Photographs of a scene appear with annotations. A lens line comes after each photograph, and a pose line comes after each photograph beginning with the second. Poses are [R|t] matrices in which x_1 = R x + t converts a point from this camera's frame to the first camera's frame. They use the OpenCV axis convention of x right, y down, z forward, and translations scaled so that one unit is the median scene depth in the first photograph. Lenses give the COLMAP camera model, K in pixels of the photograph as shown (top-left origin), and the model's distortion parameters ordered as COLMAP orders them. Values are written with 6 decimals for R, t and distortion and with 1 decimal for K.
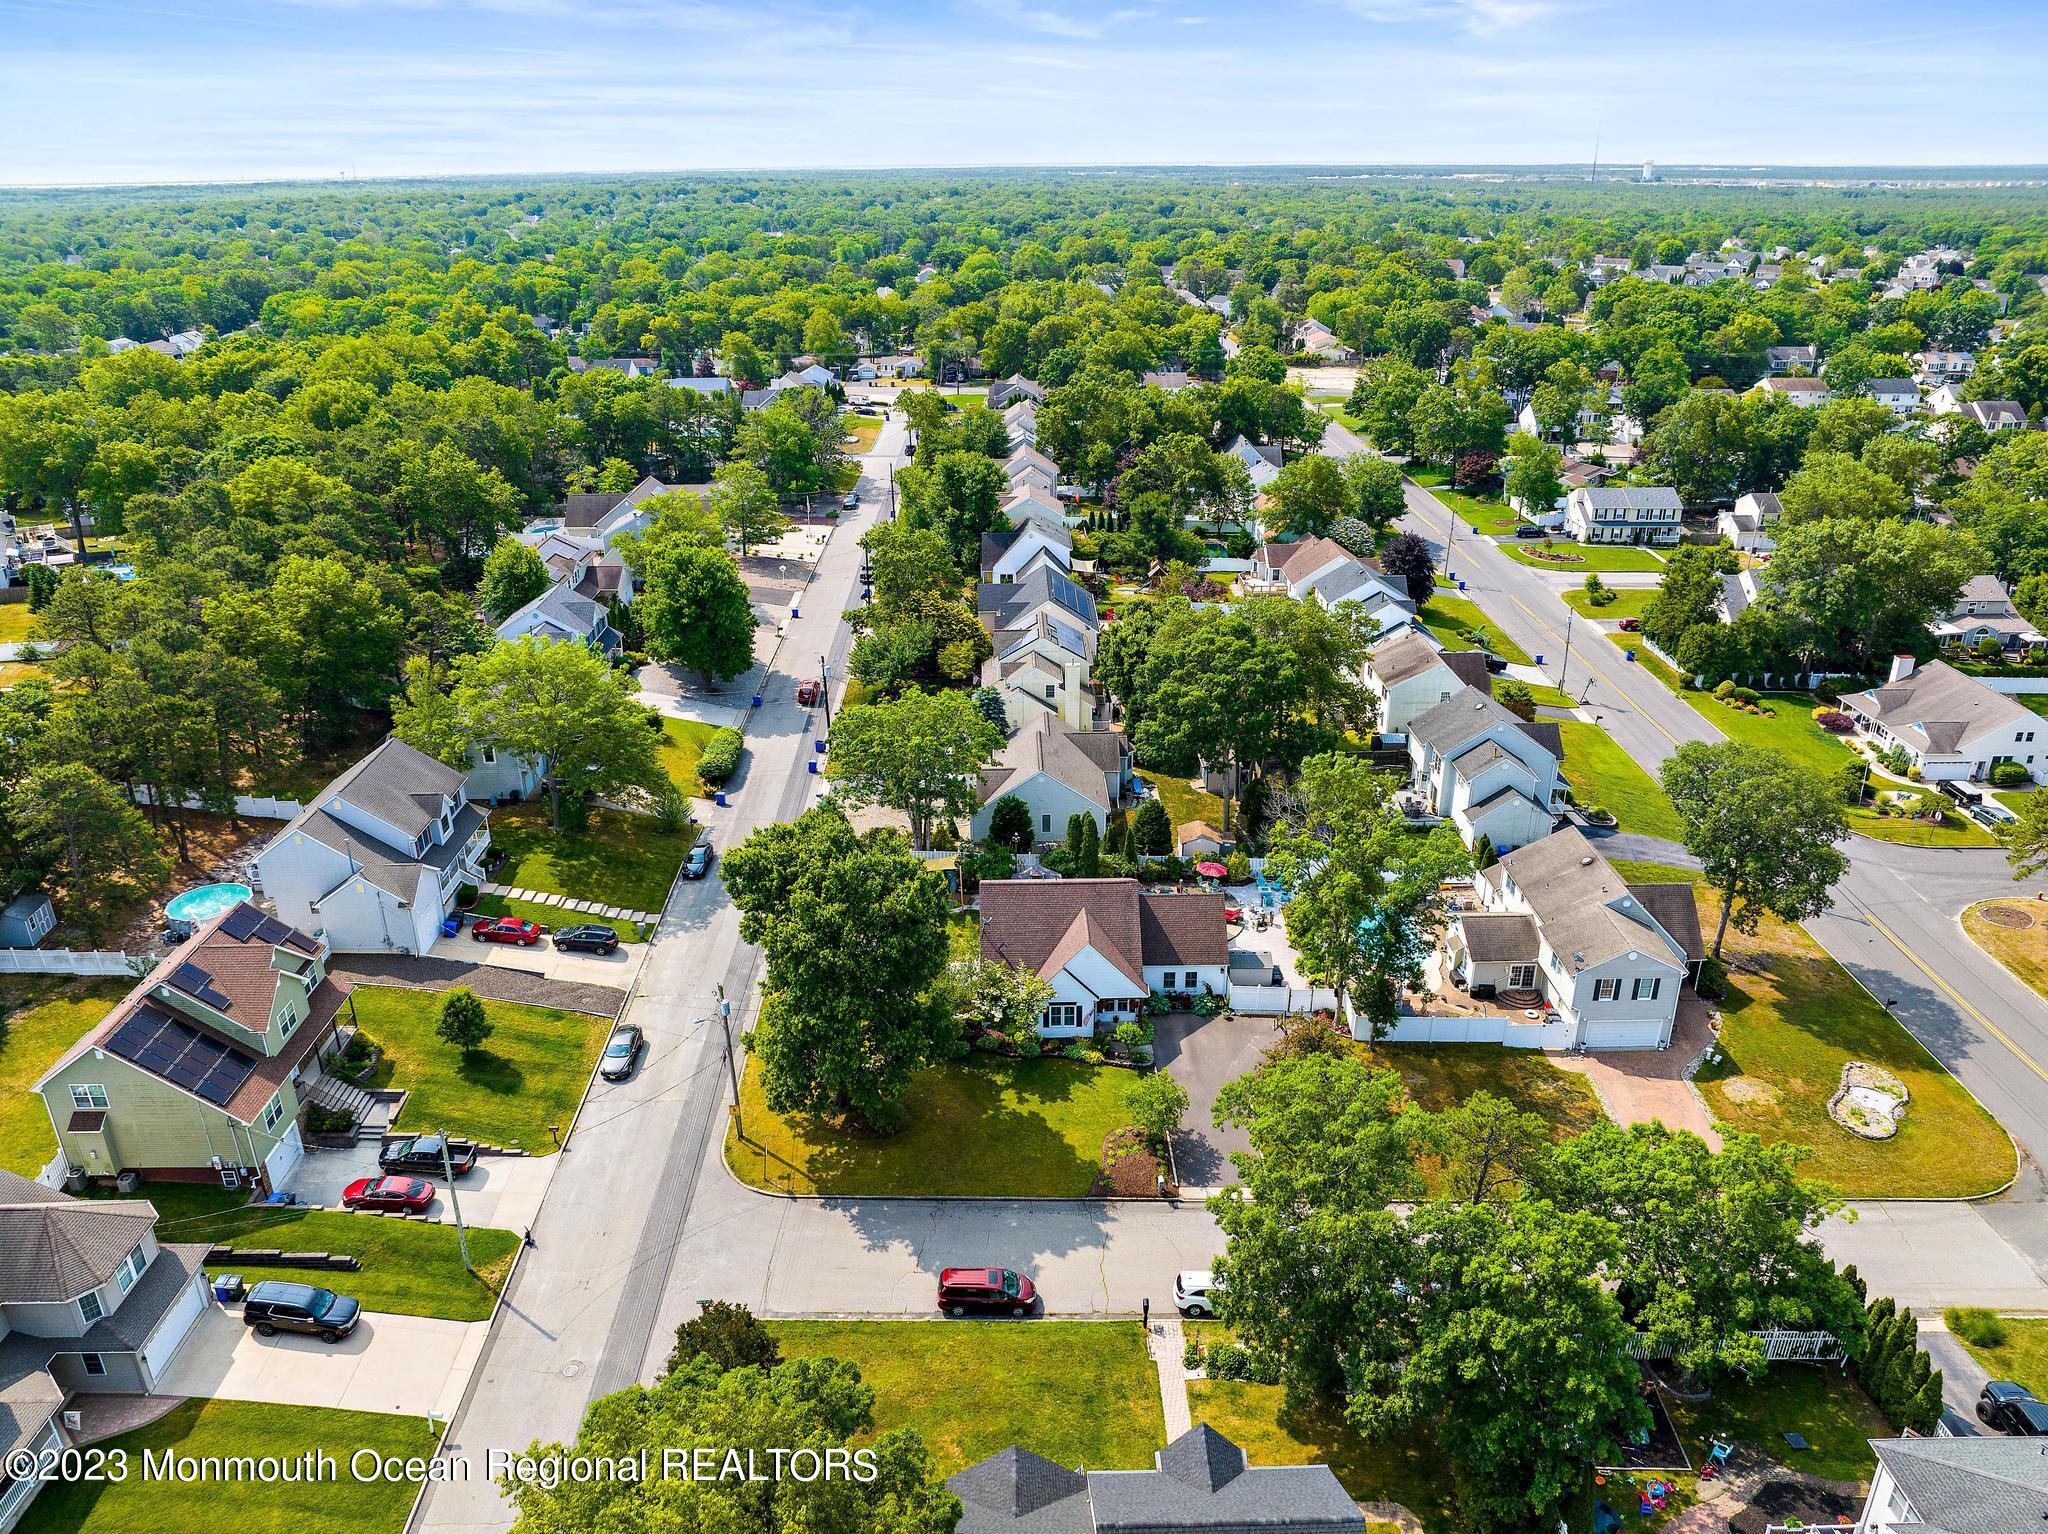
lens RADIAL K [[1432.5, 0, 1024.0], [0, 1432.5, 767.0], [0, 0, 1]] dist [-0.039614, 0.004581]
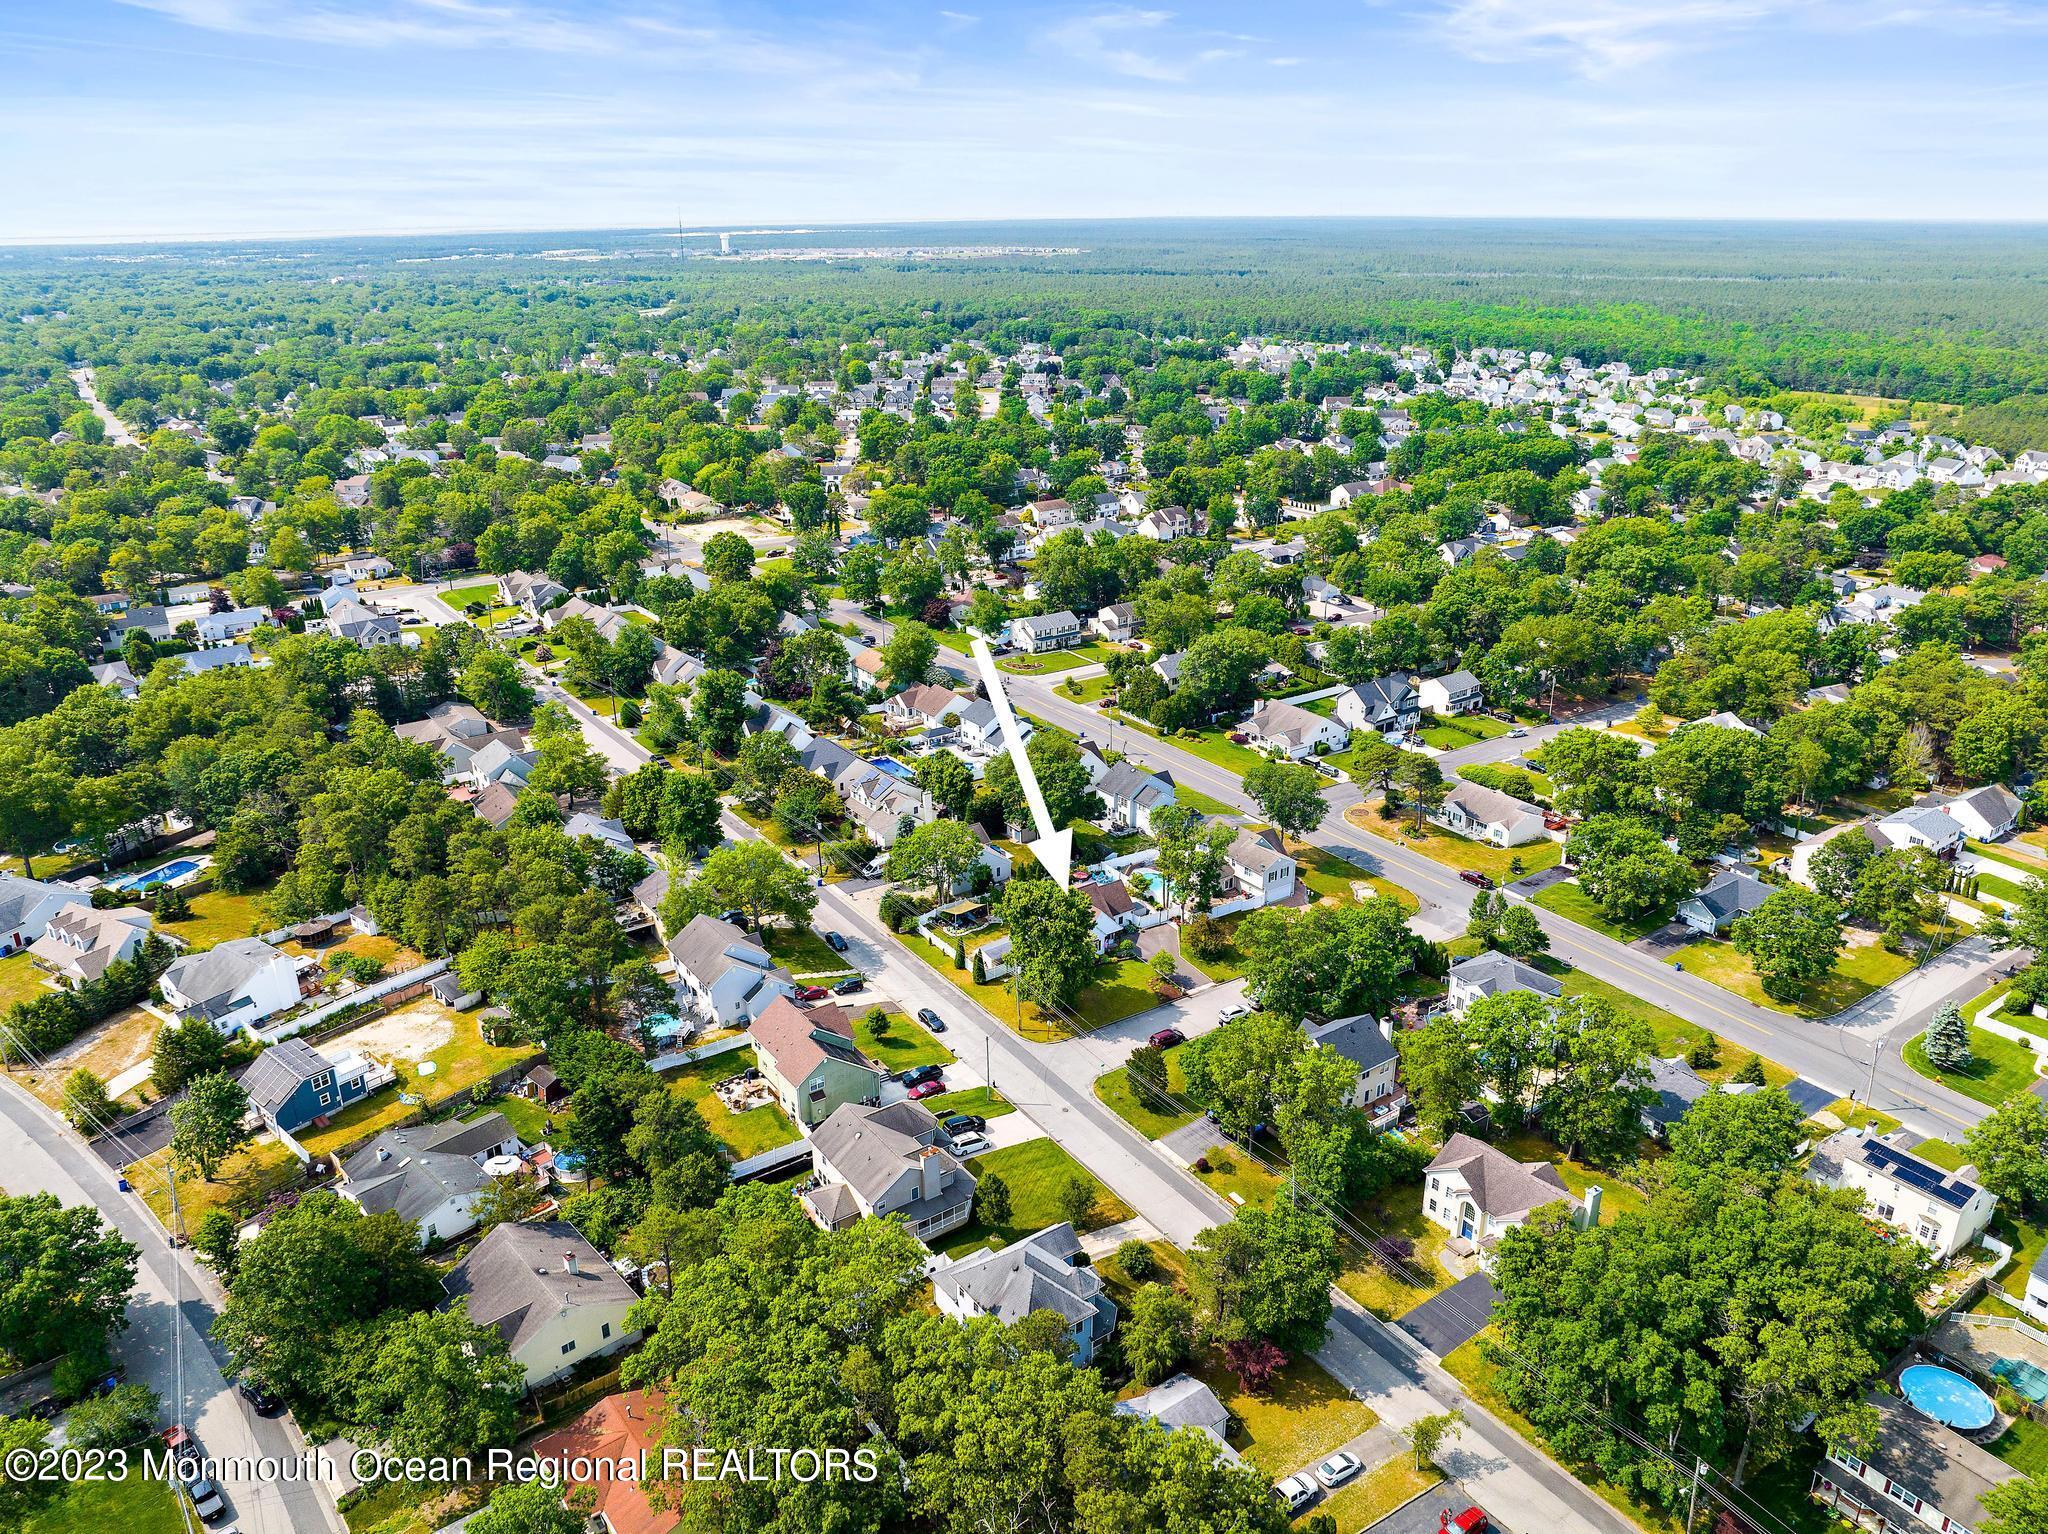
lens RADIAL K [[1432.5, 0, 1024.0], [0, 1432.5, 767.0], [0, 0, 1]] dist [-0.039614, 0.004581]
pose [[0.827356, -0.202504, 0.523903, -0.736095], [0.222513, 0.974601, 0.025316, -0.112682], [-0.515723, 0.095630, 0.851402, -0.543983]]
